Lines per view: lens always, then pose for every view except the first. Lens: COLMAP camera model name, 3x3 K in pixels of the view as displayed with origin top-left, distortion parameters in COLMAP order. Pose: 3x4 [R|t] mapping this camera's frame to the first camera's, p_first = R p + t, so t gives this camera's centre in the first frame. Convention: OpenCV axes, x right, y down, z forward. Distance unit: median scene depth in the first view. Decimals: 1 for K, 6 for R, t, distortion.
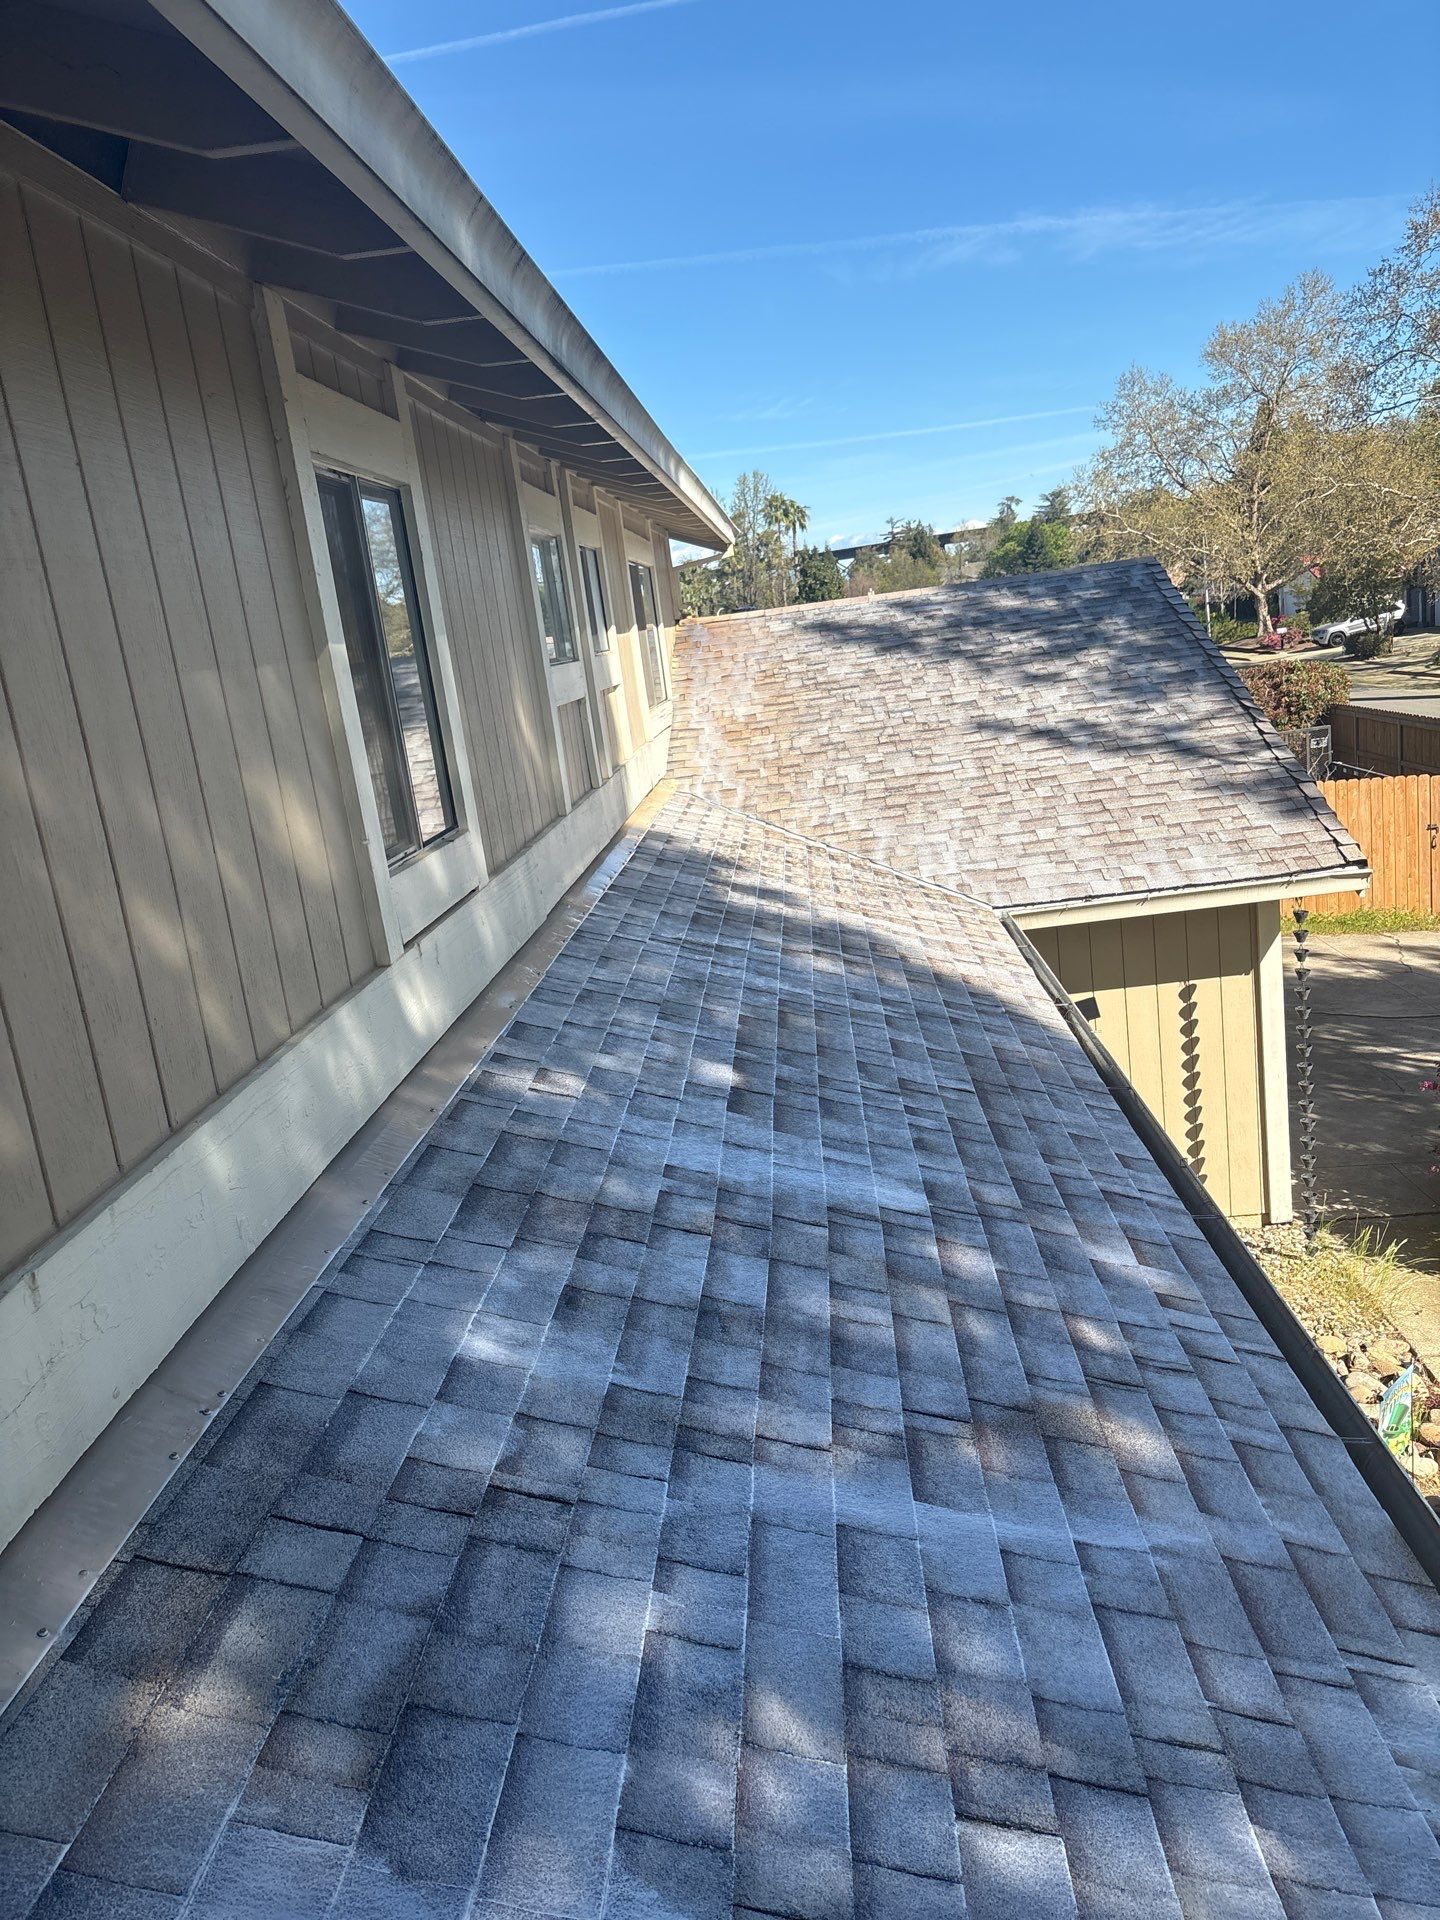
lens RADIAL K [[1433.3, 0, 720.0], [0, 1433.3, 960.0], [0, 0, 1]] dist [0.070491, 0.002564]
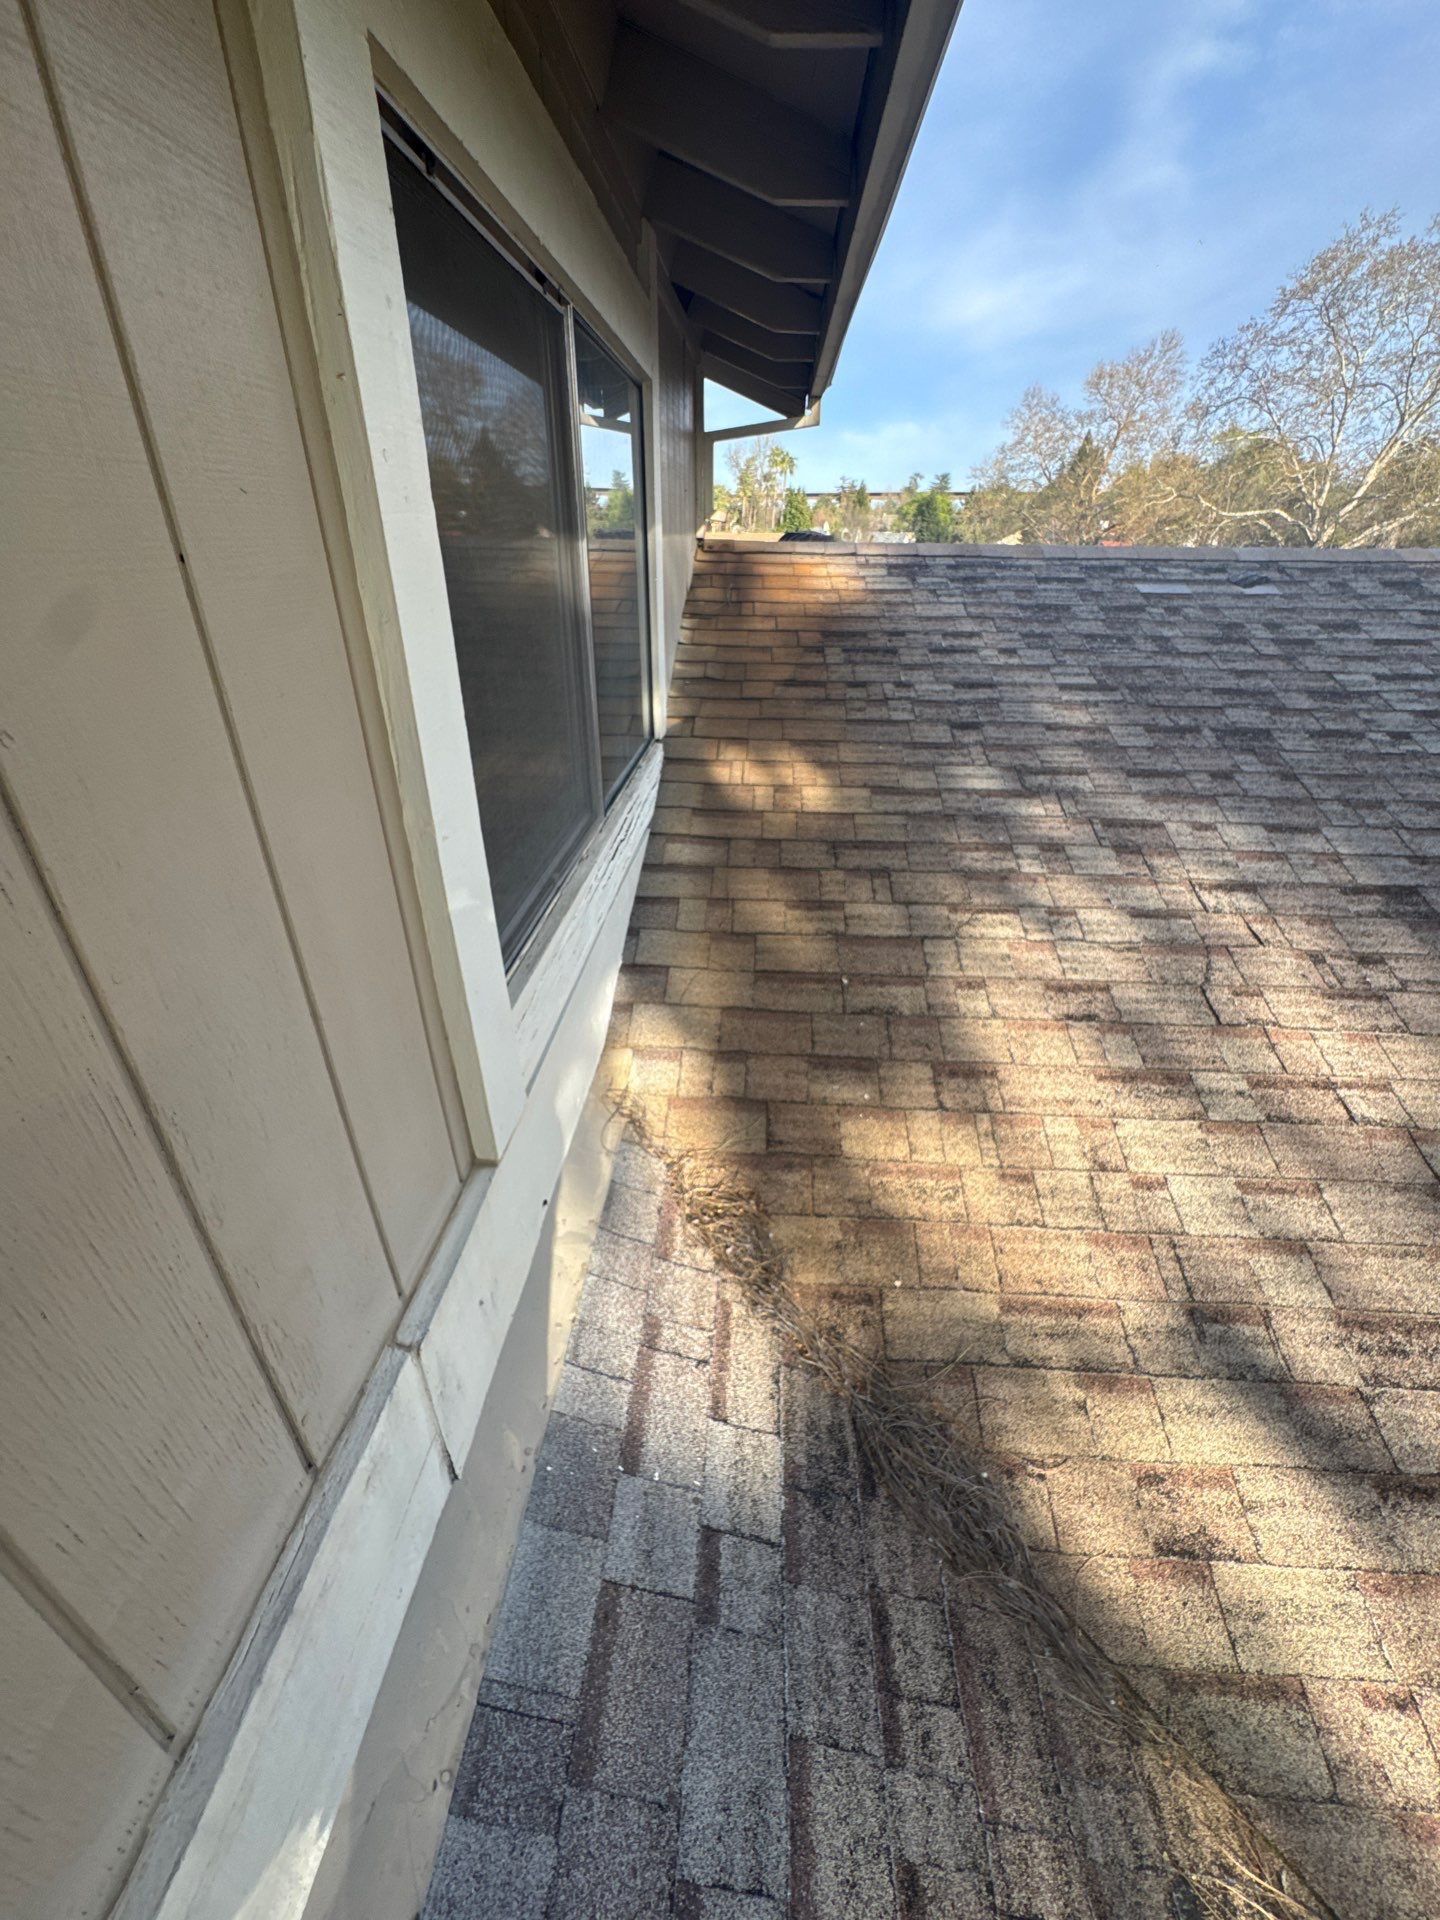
lens RADIAL K [[767.7, 0, 720.0], [0, 767.7, 960.0], [0, 0, 1]] dist [0.000952, -0.000027]
pose [[0.991512, 0.118276, 0.053995, -0.003286], [-0.128587, 0.953478, 0.272664, -0.026634], [-0.019234, -0.277292, 0.960593, 0.109485]]
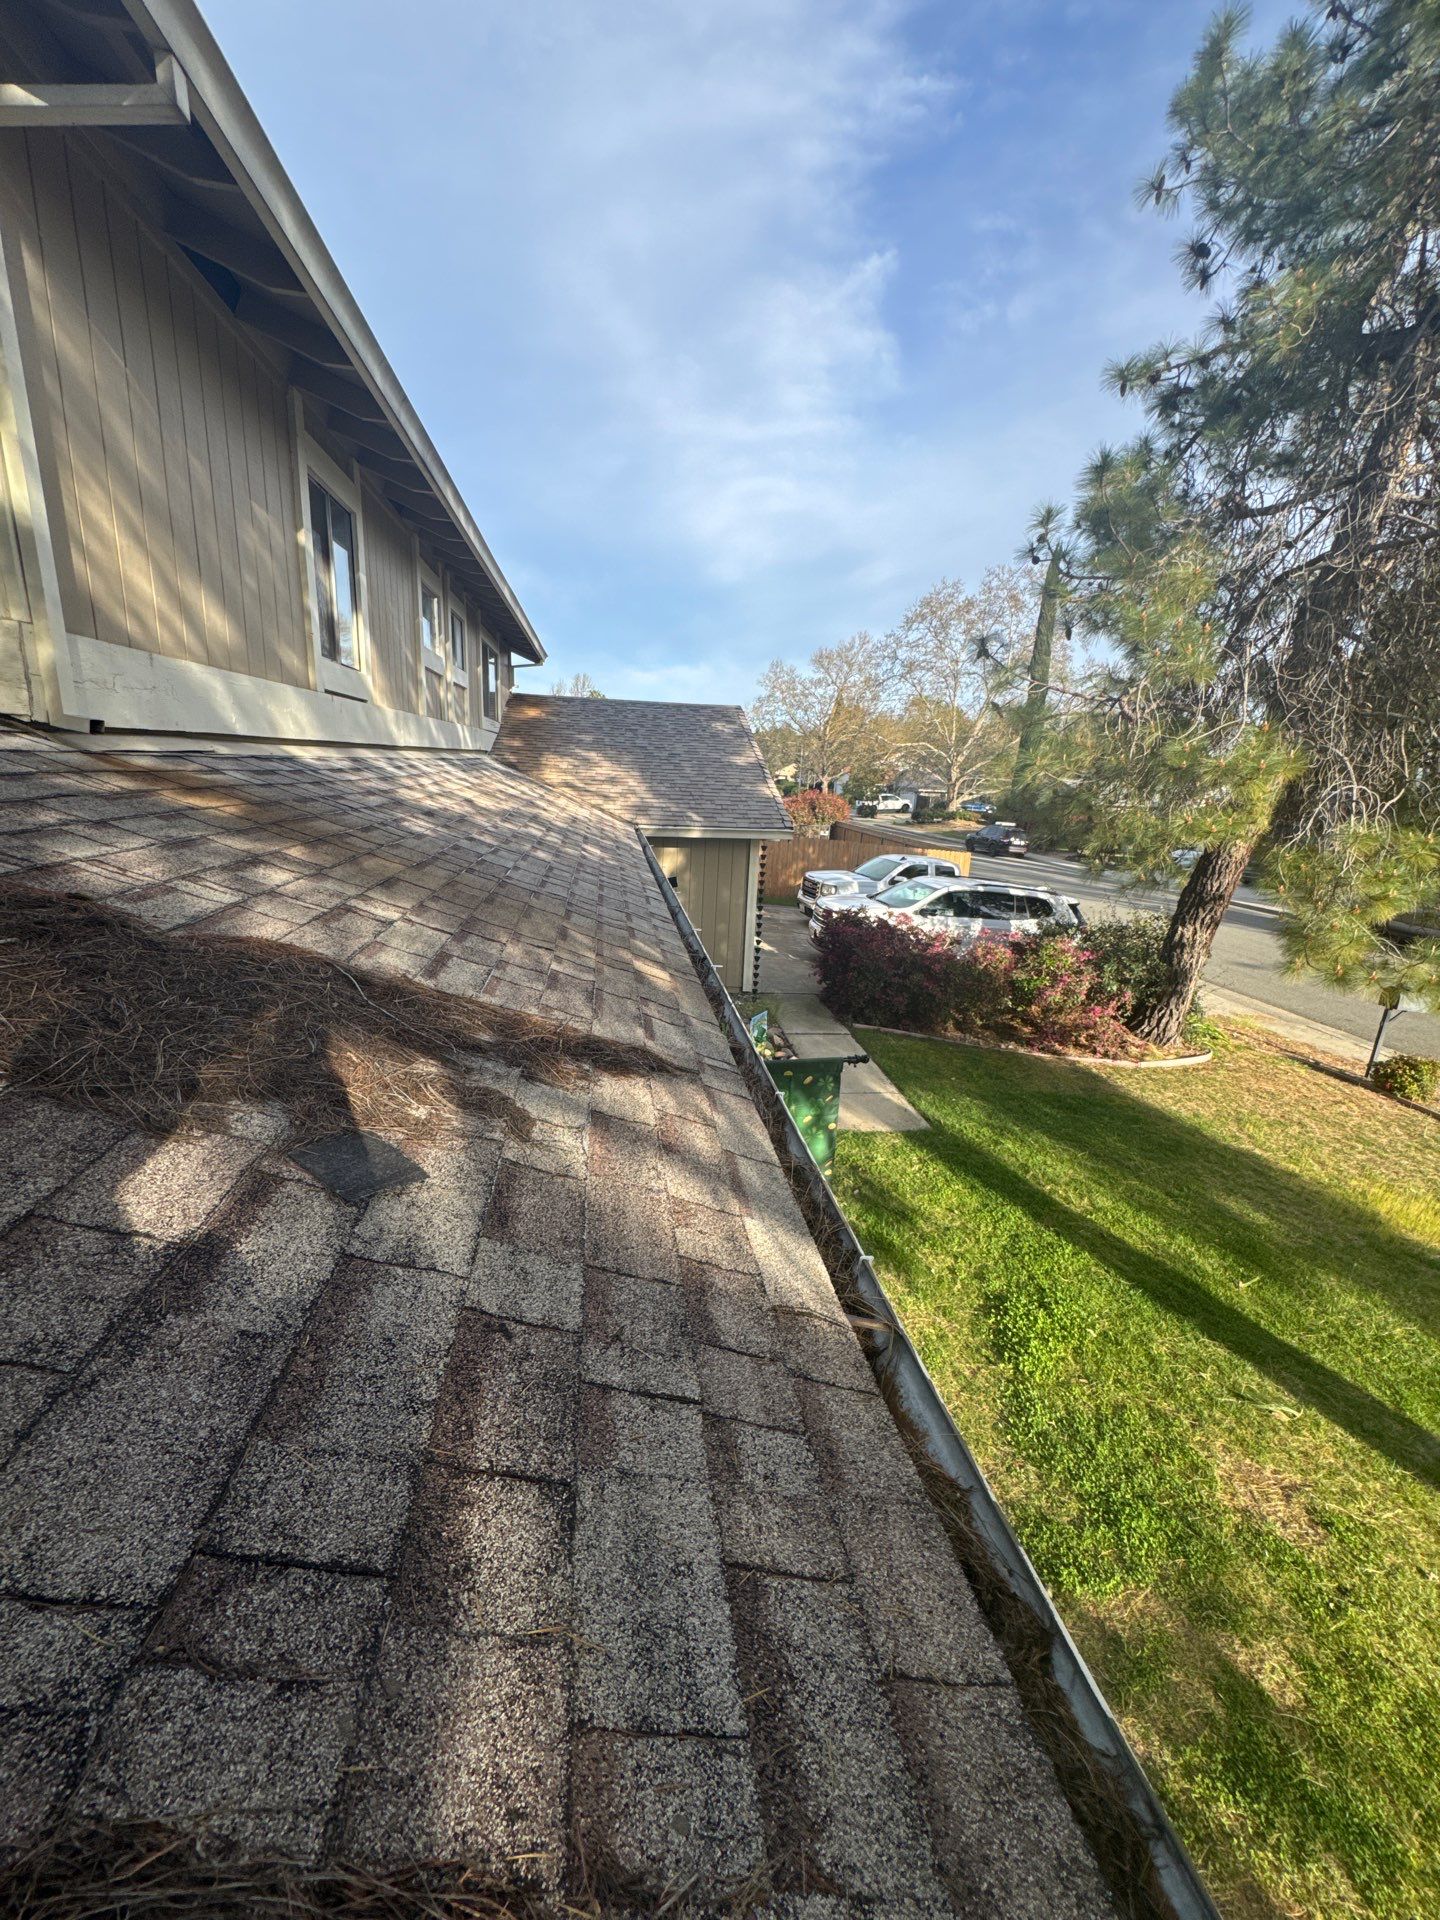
lens RADIAL K [[767.7, 0, 720.0], [0, 767.7, 960.0], [0, 0, 1]] dist [0.000952, -0.000027]
pose [[0.966796, 0.109325, 0.230983, 0.007509], [-0.111653, 0.993743, -0.003009, 0.016909], [-0.229867, -0.022881, 0.972953, -0.017412]]
